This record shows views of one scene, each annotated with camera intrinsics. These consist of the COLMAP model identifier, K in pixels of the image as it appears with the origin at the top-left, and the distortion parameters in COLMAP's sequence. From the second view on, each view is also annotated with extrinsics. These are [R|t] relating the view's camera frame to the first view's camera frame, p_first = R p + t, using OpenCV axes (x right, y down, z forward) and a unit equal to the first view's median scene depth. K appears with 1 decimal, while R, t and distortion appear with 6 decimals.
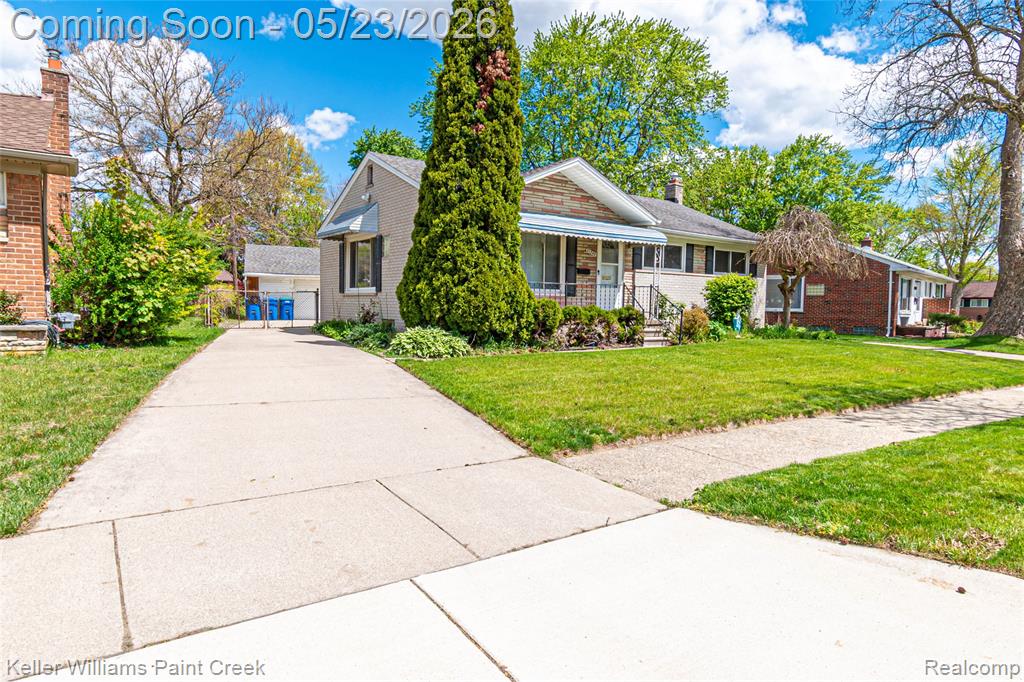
lens RADIAL K [[620.3, 0, 512.0], [0, 620.3, 341.0], [0, 0, 1]] dist [0.002637, 0.000538]
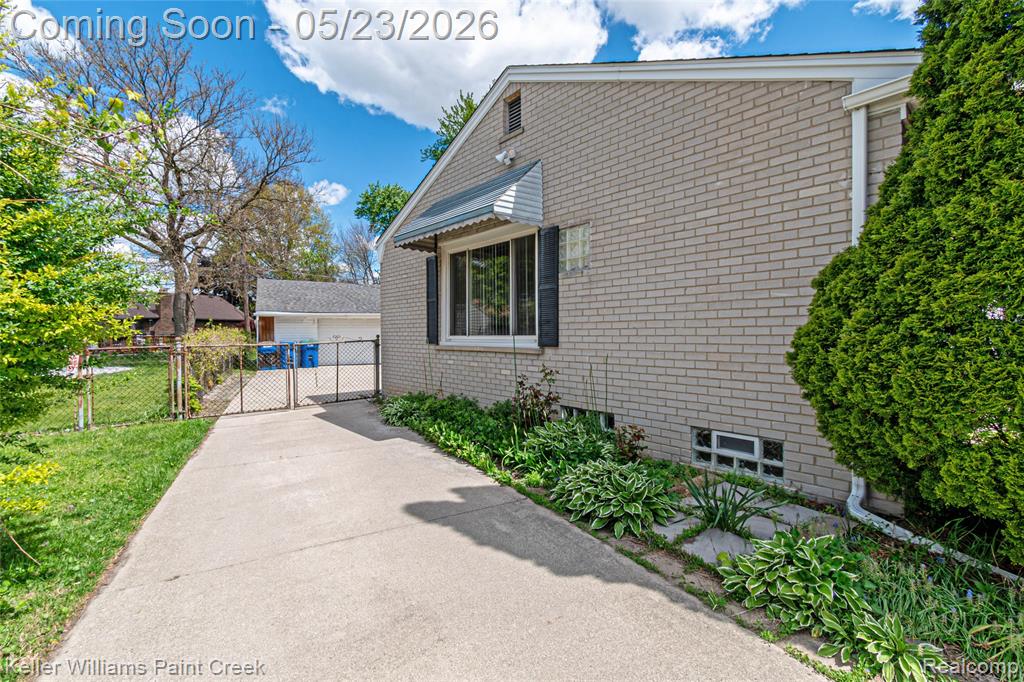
lens RADIAL K [[457.5, 0, 512.0], [0, 457.5, 341.0], [0, 0, 1]] dist [0.000615, 0.000112]
pose [[0.994953, -0.020298, 0.098268, -0.154721], [0.024181, 0.998966, -0.038489, -0.039740], [-0.097385, 0.040671, 0.994415, 0.366967]]
